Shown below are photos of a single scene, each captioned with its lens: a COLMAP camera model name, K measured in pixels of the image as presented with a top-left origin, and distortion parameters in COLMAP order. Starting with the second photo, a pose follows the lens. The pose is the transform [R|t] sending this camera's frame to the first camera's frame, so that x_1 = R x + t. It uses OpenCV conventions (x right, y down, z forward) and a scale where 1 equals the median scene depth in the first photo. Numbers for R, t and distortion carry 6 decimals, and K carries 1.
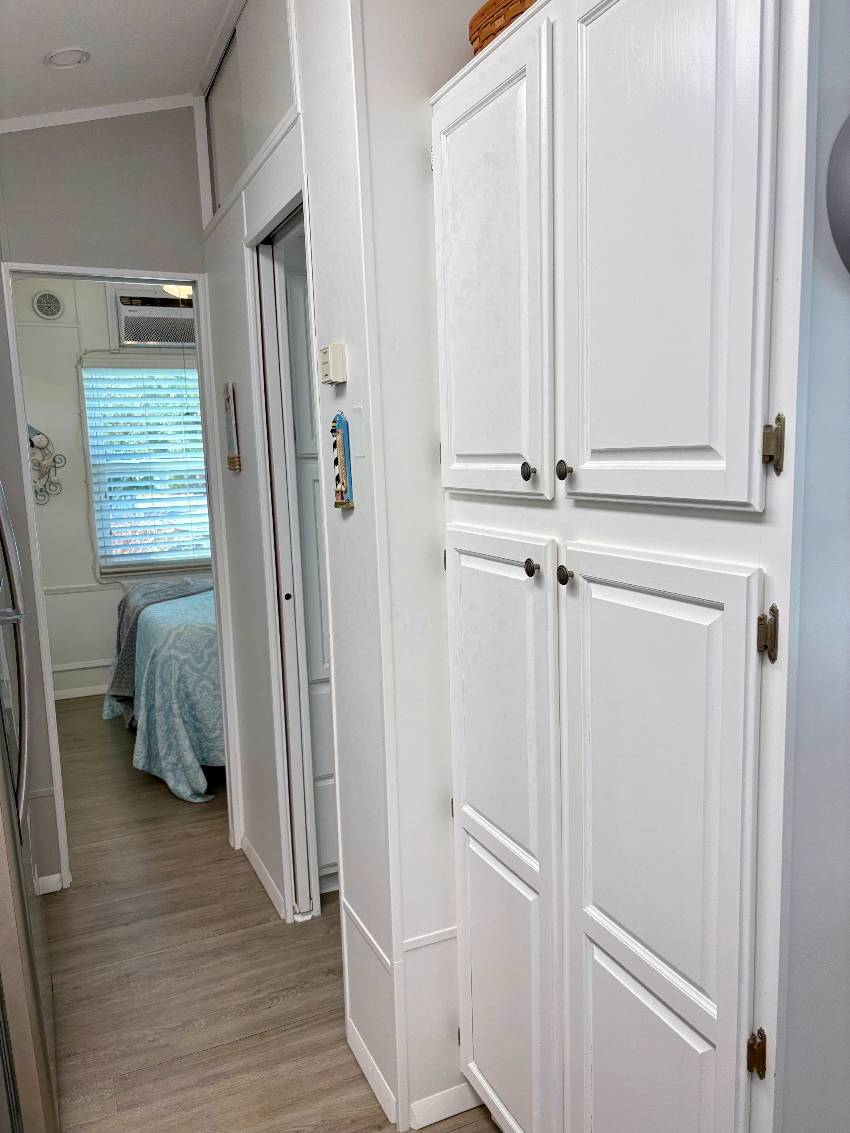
lens RADIAL K [[855.9, 0, 425.3], [0, 855.9, 569.1], [0, 0, 1]] dist [0.001007, -0.008410]
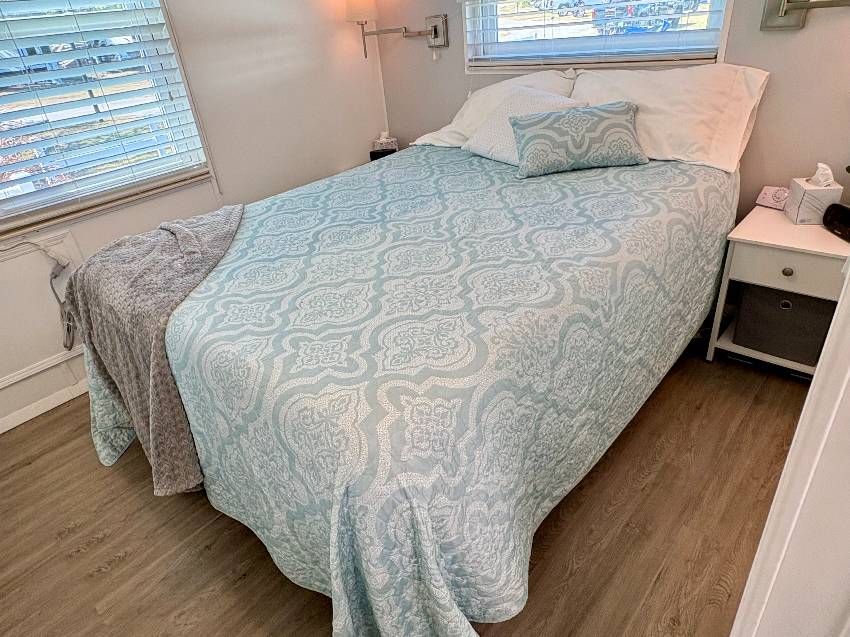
lens RADIAL K [[538.4, 0, 424.9], [0, 538.4, 318.6], [0, 0, 1]] dist [0.001657, 0.000370]
pose [[0.914051, -0.252354, 0.317534, -0.345421], [0.120791, 0.916719, 0.380836, -0.070149], [-0.387195, -0.309748, 0.868410, 0.791652]]
